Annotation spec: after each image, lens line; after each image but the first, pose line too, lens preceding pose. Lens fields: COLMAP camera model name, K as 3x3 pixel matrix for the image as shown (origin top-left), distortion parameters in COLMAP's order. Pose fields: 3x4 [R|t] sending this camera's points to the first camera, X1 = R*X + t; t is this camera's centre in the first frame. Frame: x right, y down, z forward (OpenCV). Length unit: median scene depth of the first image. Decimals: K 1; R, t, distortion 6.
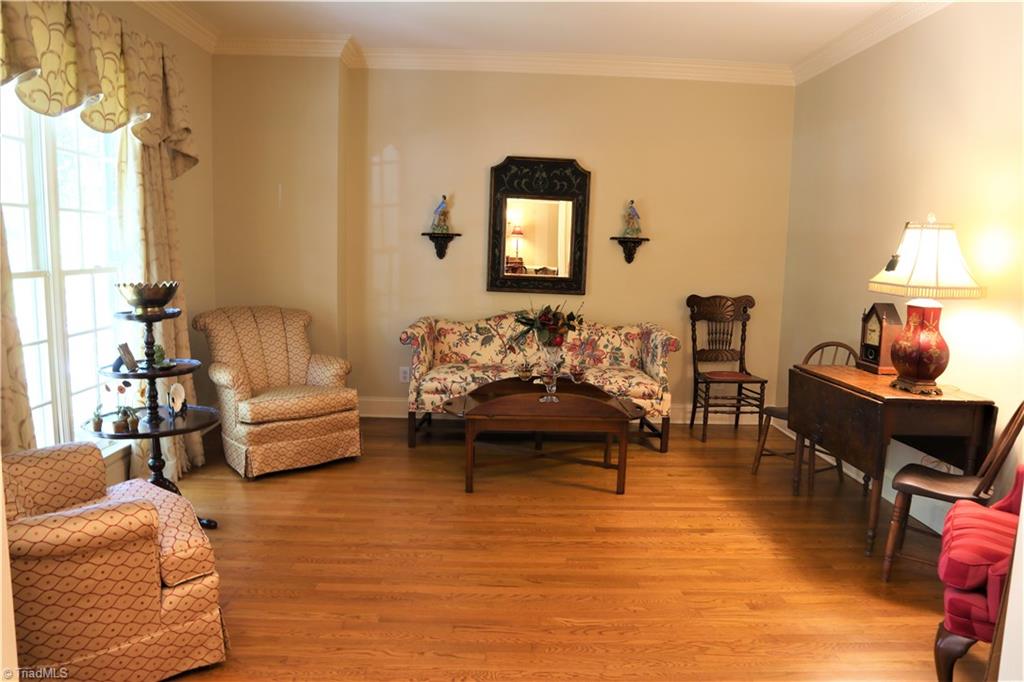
lens RADIAL K [[691.3, 0, 509.1], [0, 691.3, 342.5], [0, 0, 1]] dist [-0.058603, 0.001180]
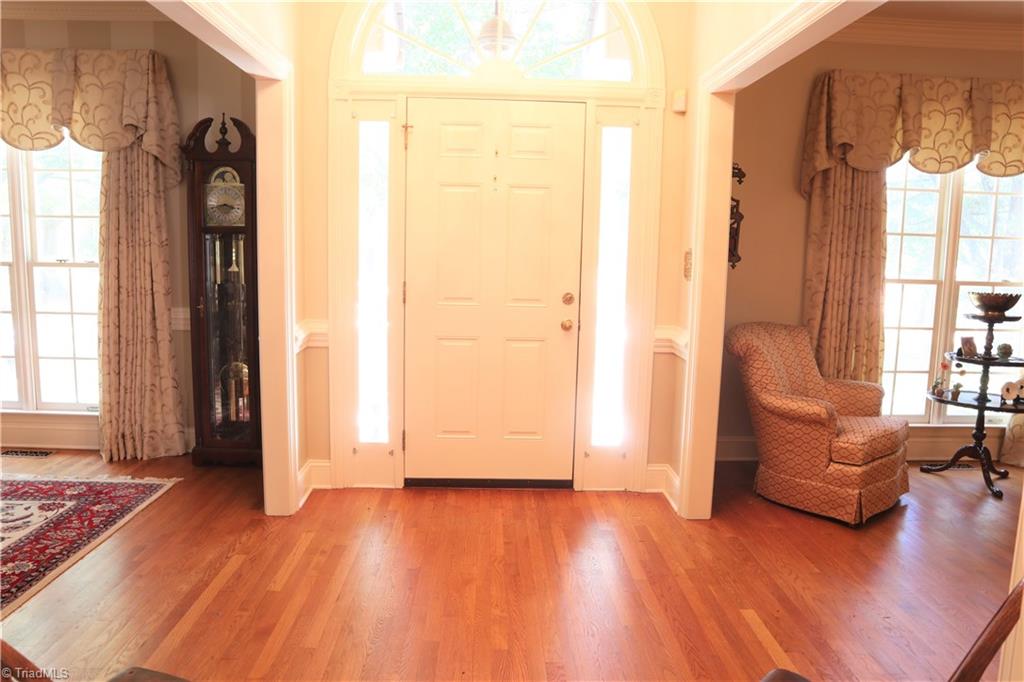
lens RADIAL K [[691.3, 0, 509.1], [0, 691.3, 341.9], [0, 0, 1]] dist [-0.058603, 0.001180]
pose [[0.004534, 0.102596, -0.994713, 0.766265], [-0.148998, 0.983689, 0.100780, 0.014065], [0.988827, 0.147753, 0.019746, 0.088327]]
